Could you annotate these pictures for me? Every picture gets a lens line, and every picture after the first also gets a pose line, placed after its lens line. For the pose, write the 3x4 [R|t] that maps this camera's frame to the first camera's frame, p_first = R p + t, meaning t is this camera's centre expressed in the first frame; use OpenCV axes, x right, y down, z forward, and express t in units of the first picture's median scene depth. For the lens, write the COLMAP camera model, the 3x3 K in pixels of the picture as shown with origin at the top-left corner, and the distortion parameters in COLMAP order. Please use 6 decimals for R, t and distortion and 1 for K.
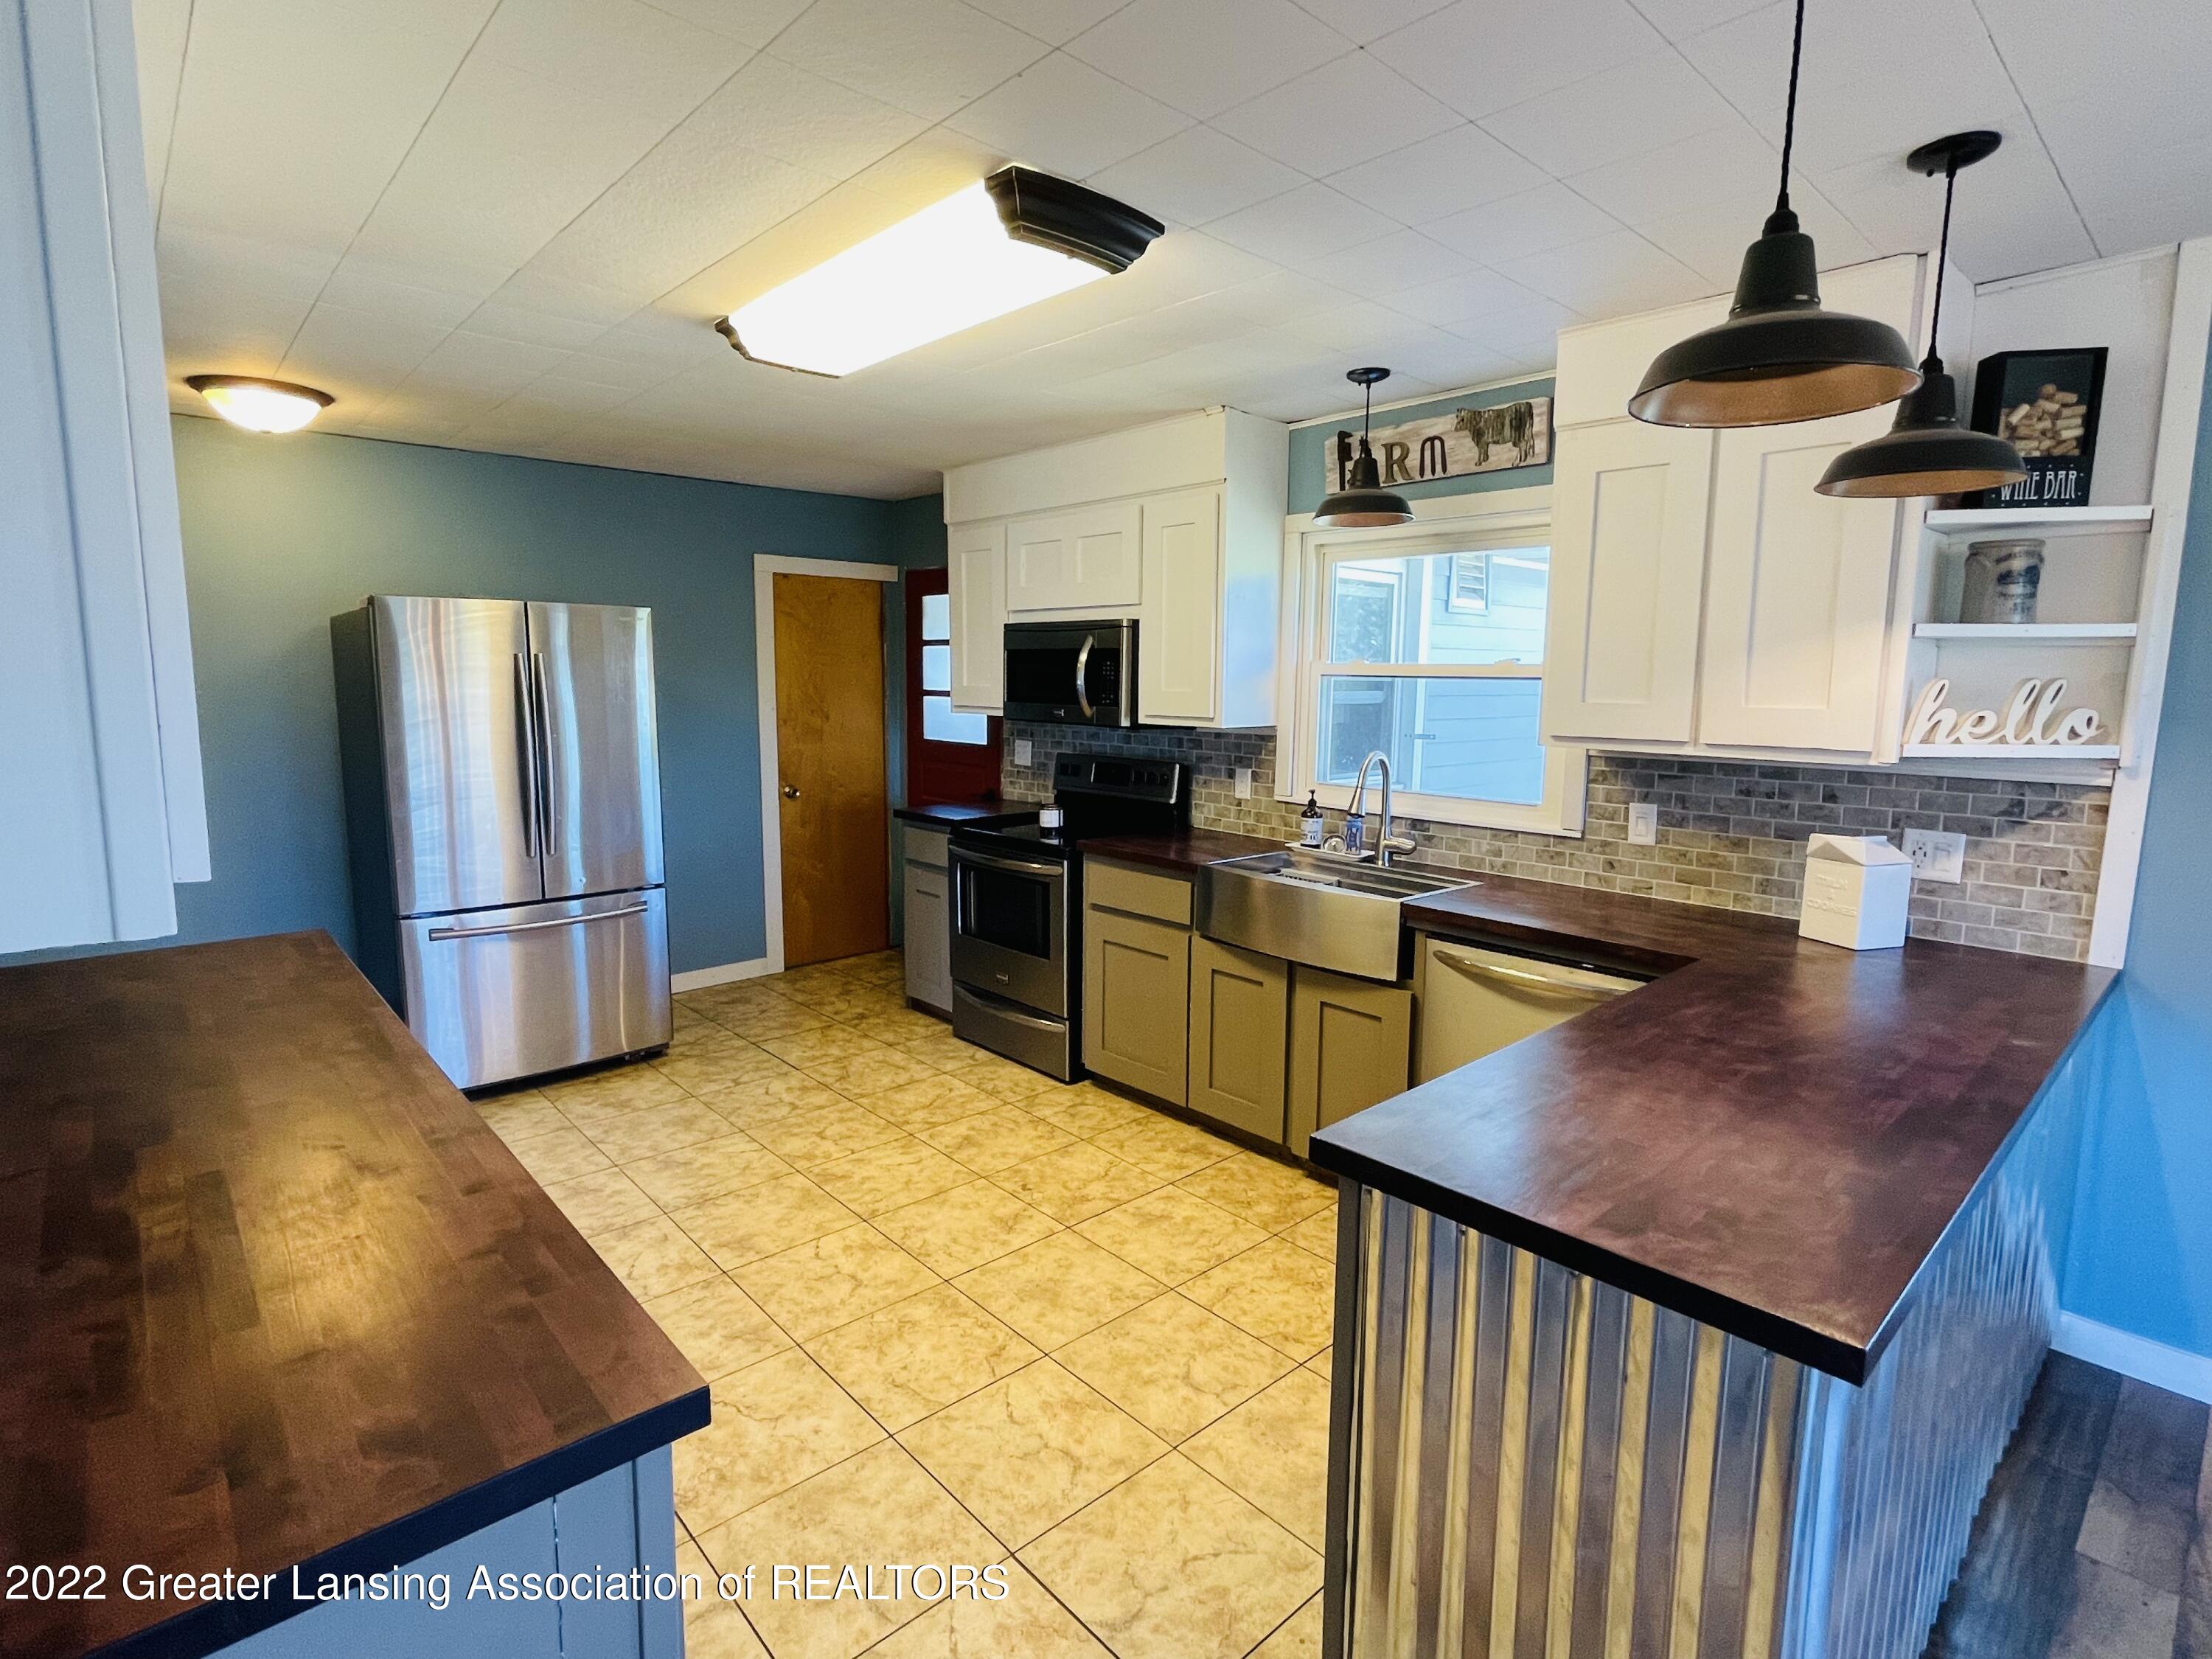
lens RADIAL K [[1099.9, 0, 1089.6], [0, 1099.9, 821.4], [0, 0, 1]] dist [0.001082, -0.001083]
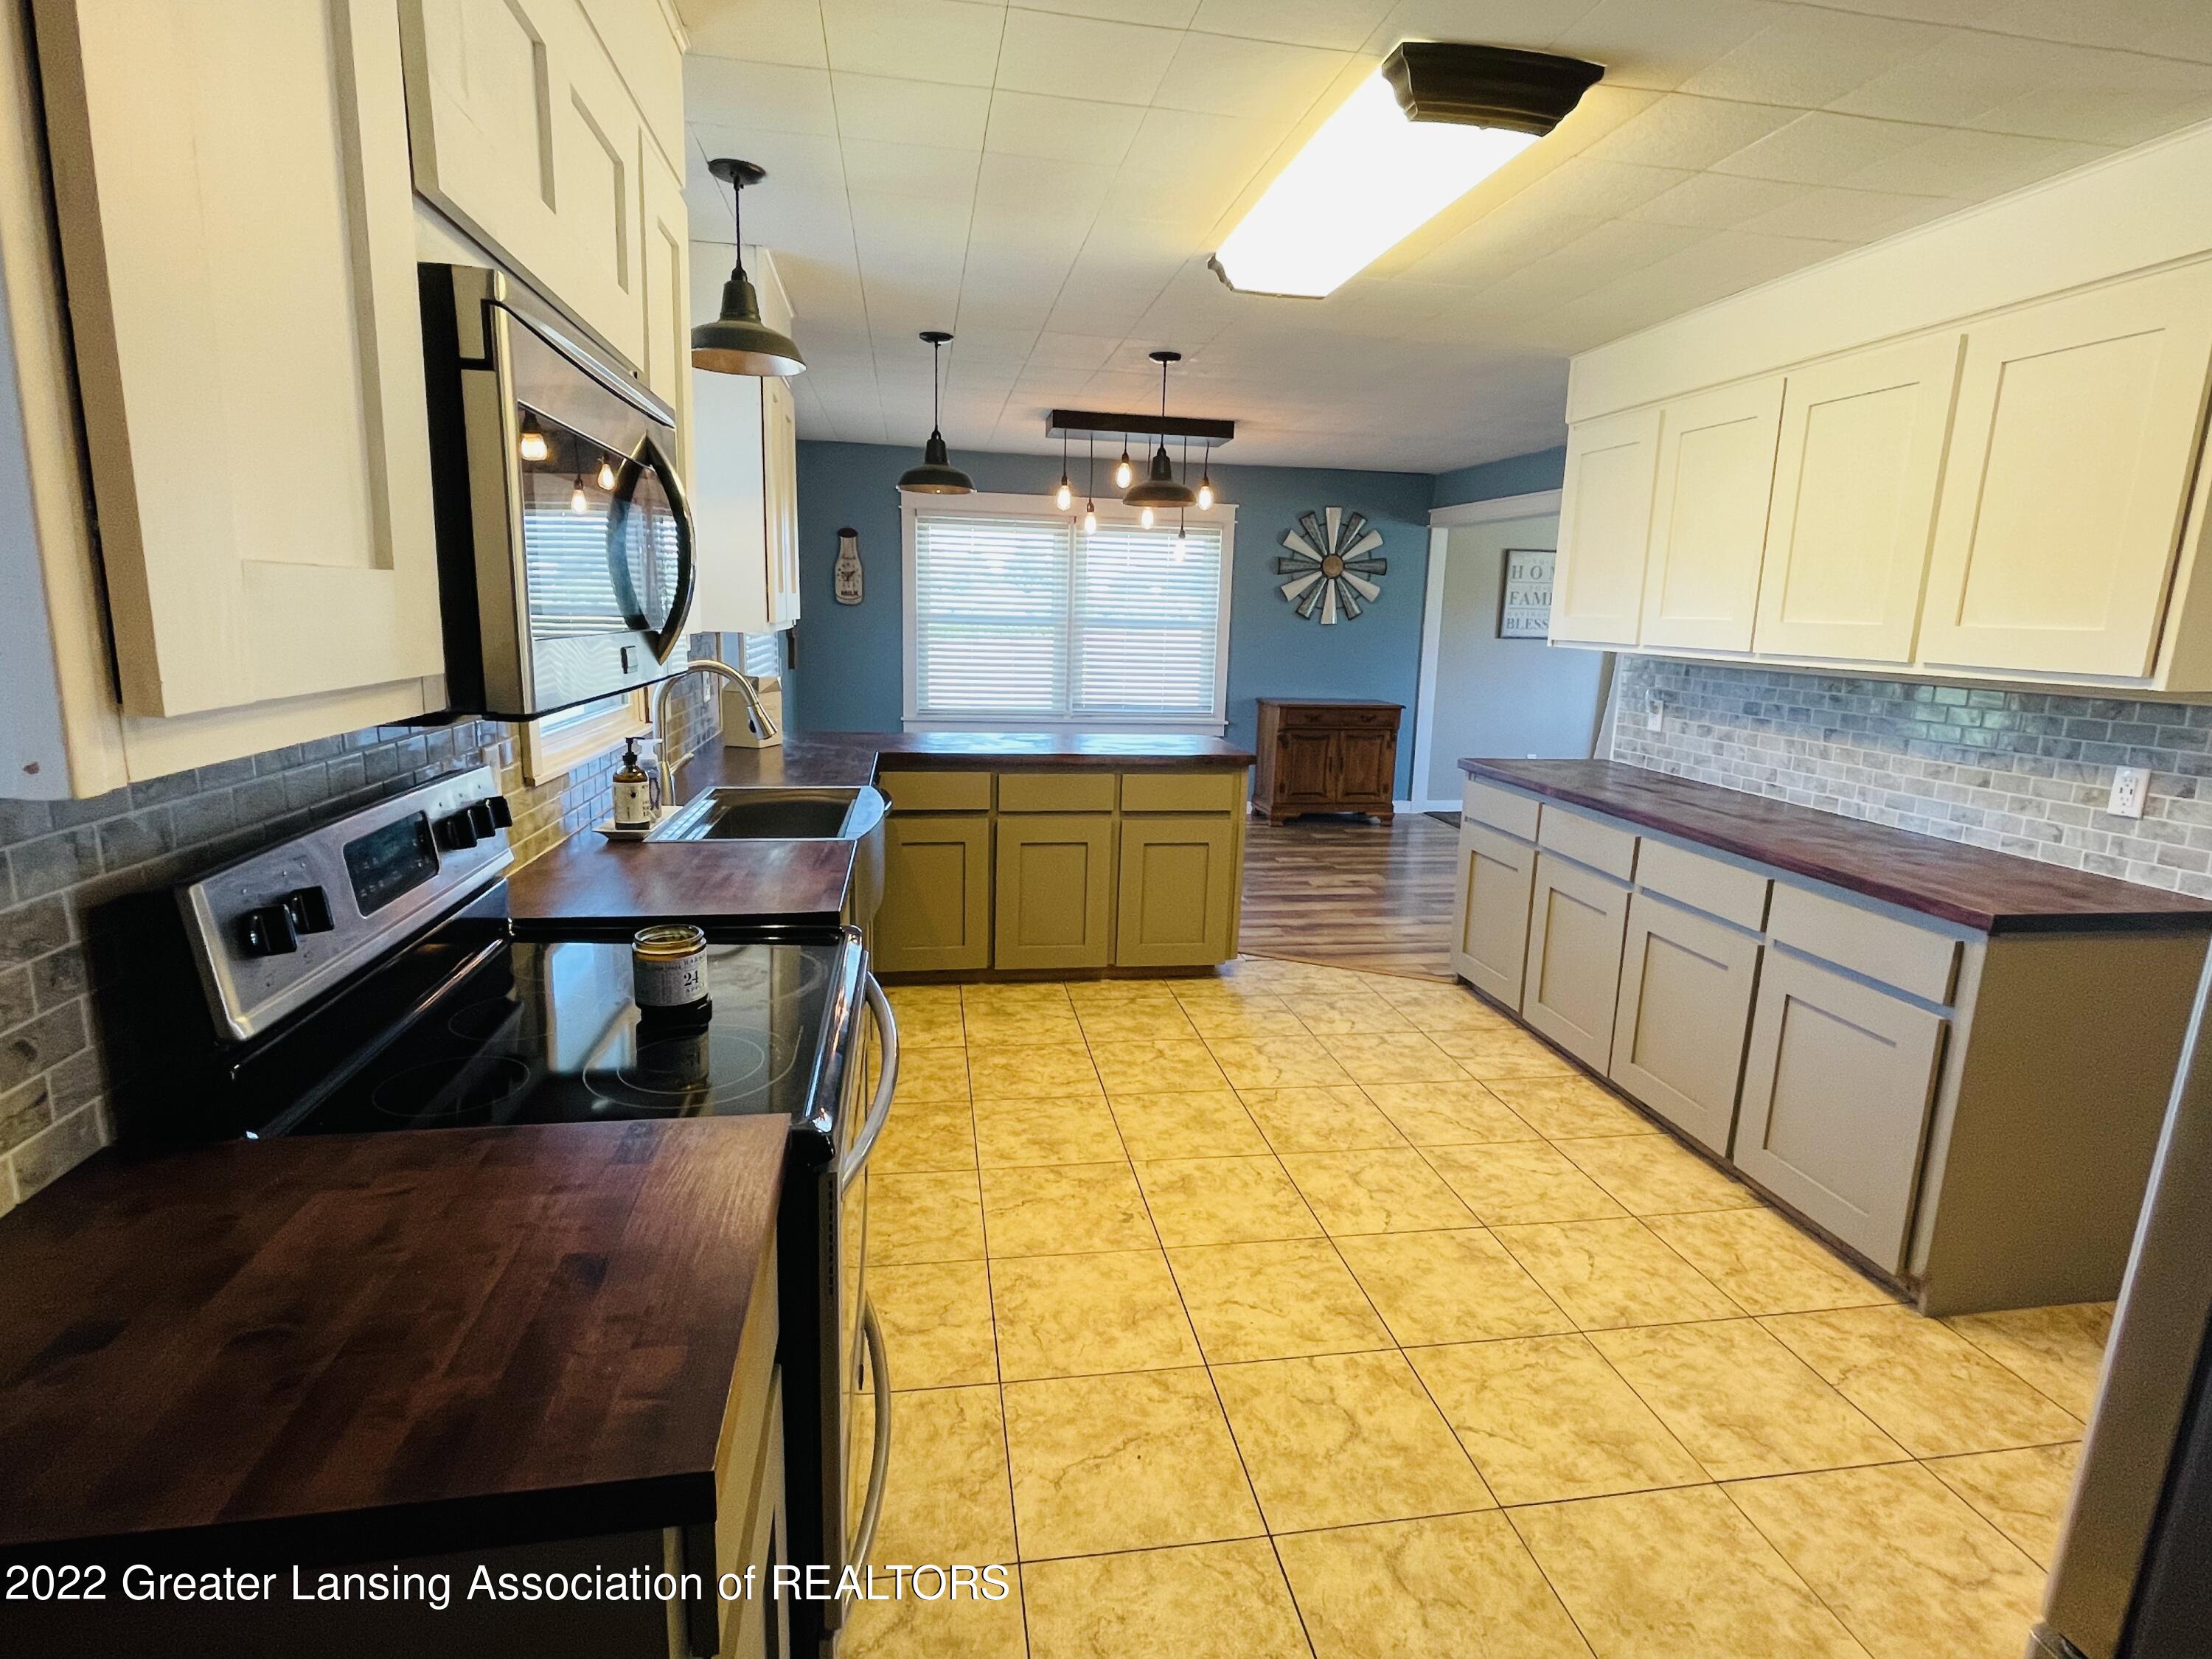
lens RADIAL K [[1099.9, 0, 1092.3], [0, 1099.9, 811.5], [0, 0, 1]] dist [0.001082, -0.001083]
pose [[-0.843526, -0.137711, 0.519133, -0.415408], [0.031151, 0.952399, 0.303260, -0.202529], [-0.536183, 0.271979, -0.799084, 1.568855]]
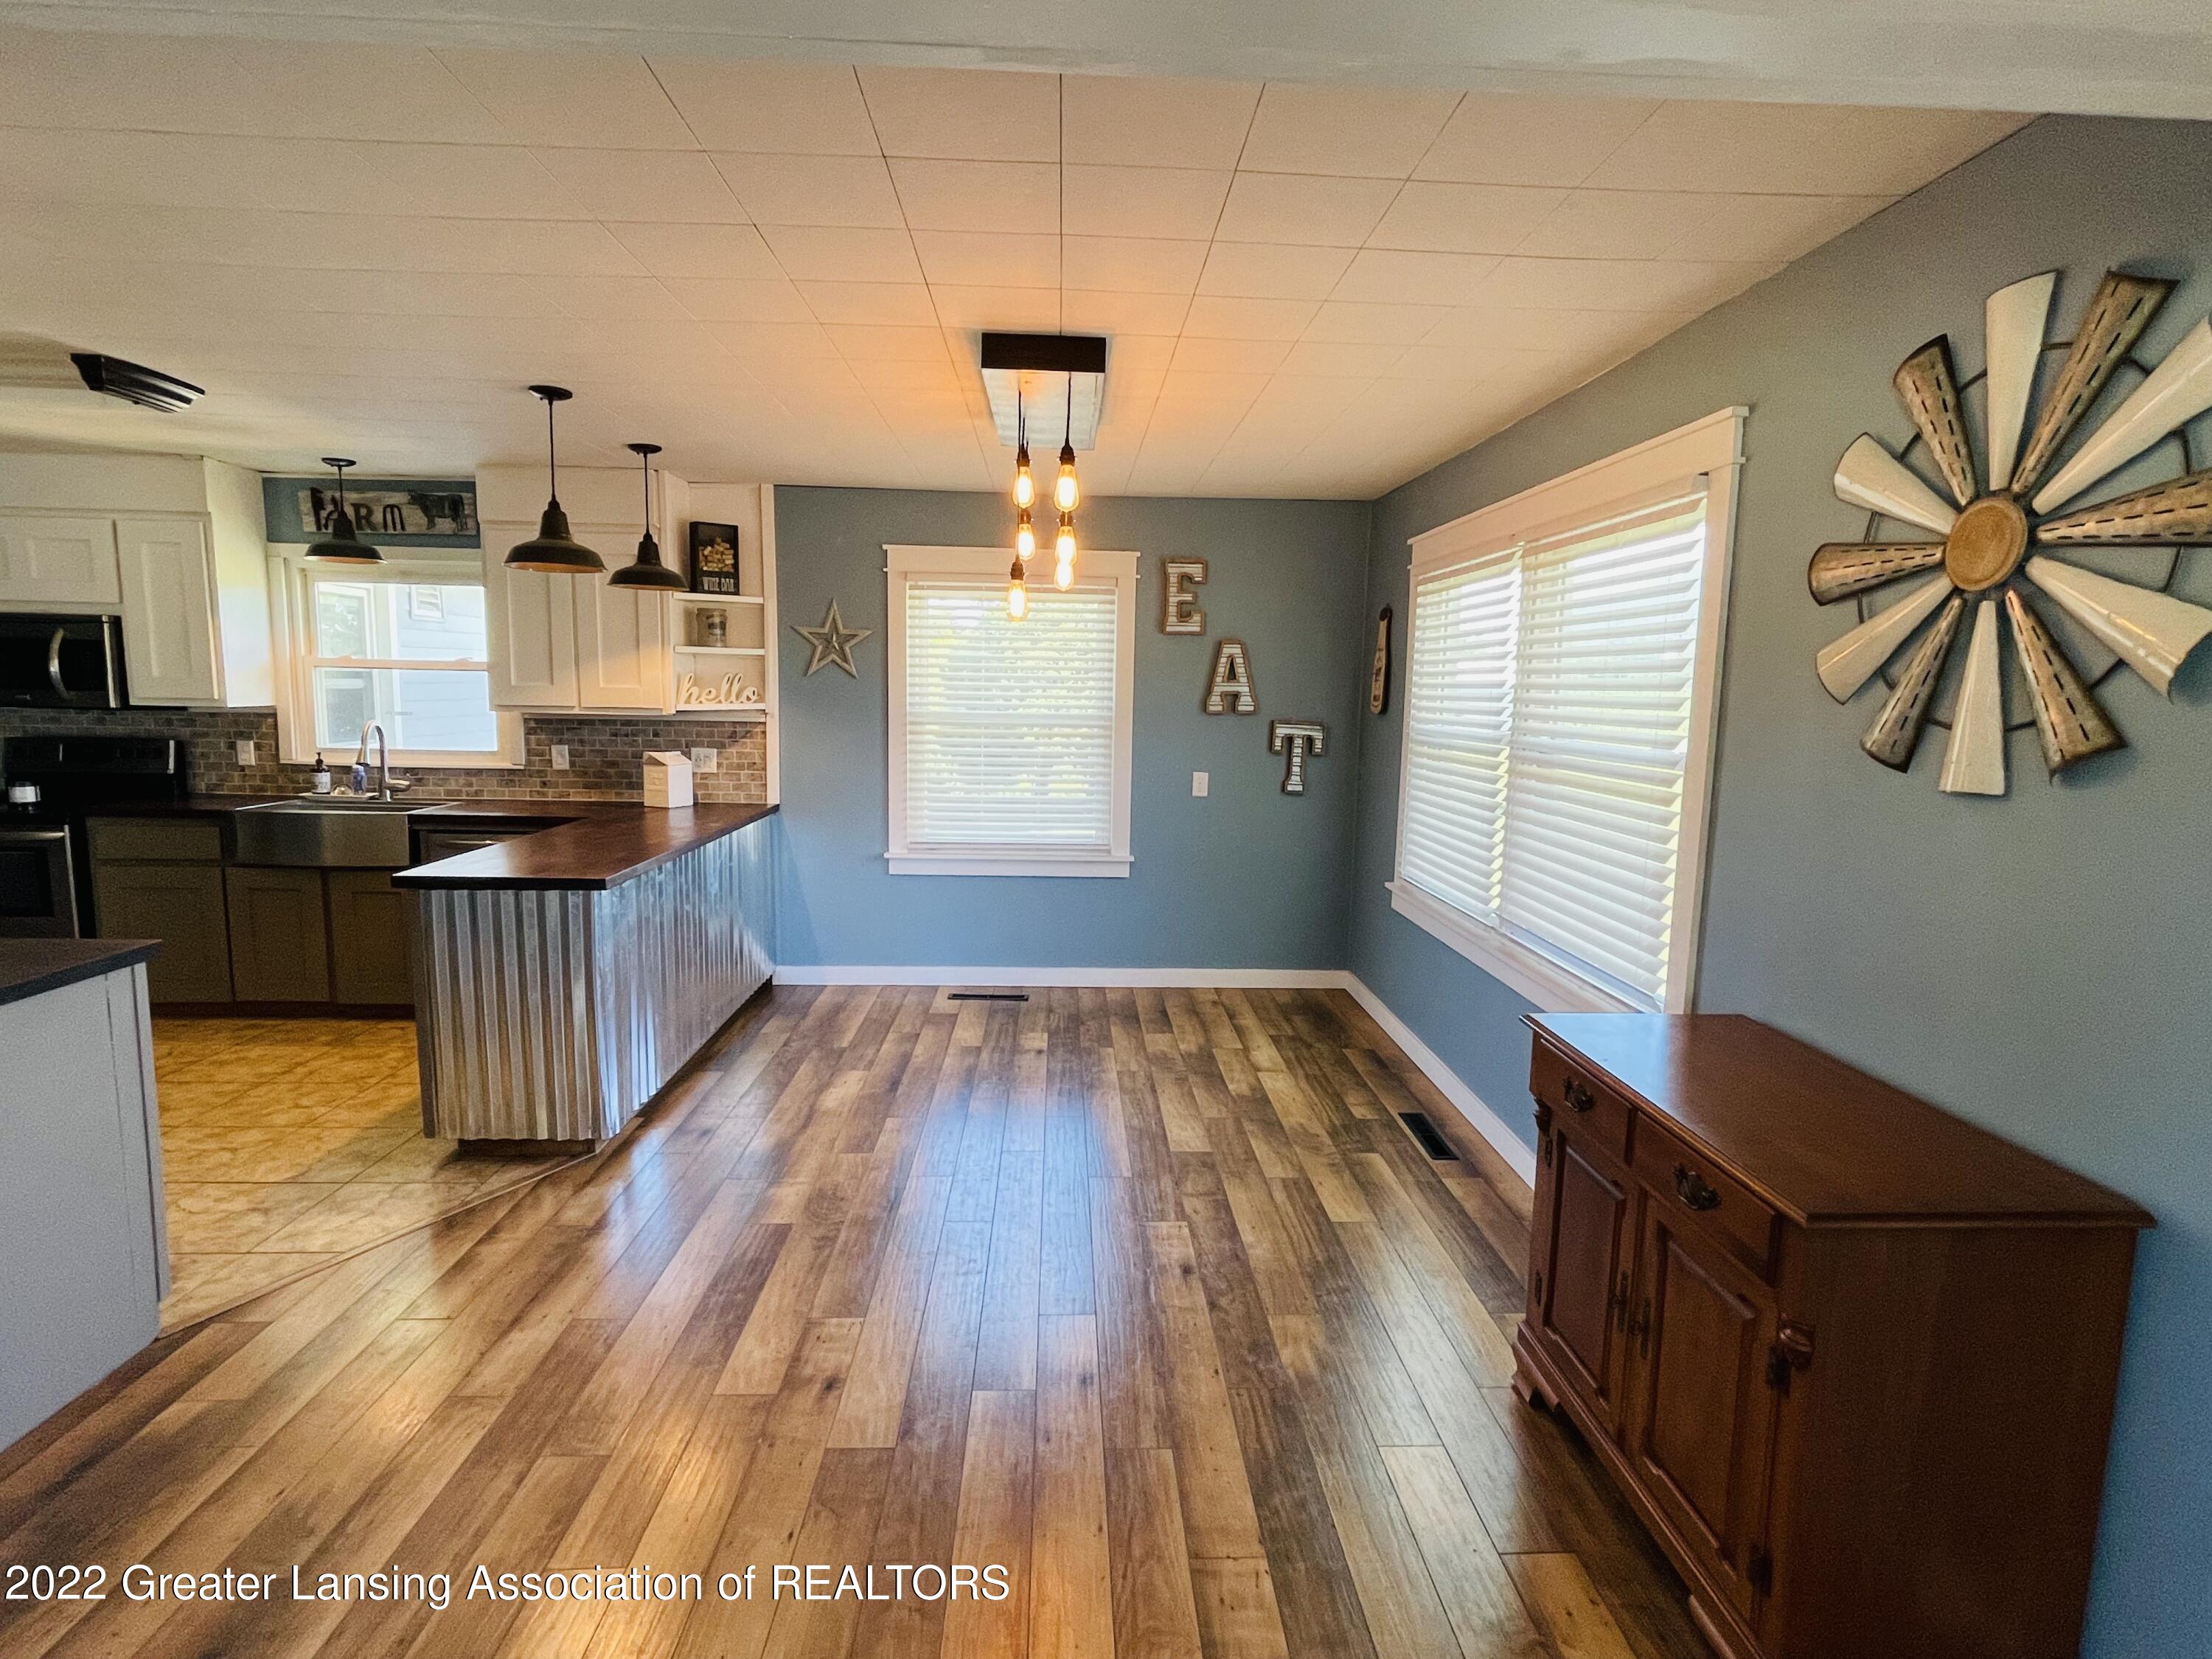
lens RADIAL K [[1099.9, 0, 1105.3], [0, 1099.9, 816.9], [0, 0, 1]] dist [0.001082, -0.001083]
pose [[0.634605, -0.089162, 0.767676, -0.256339], [0.089327, 0.995127, 0.041736, 0.091494], [-0.767657, 0.042089, 0.639477, -0.675003]]
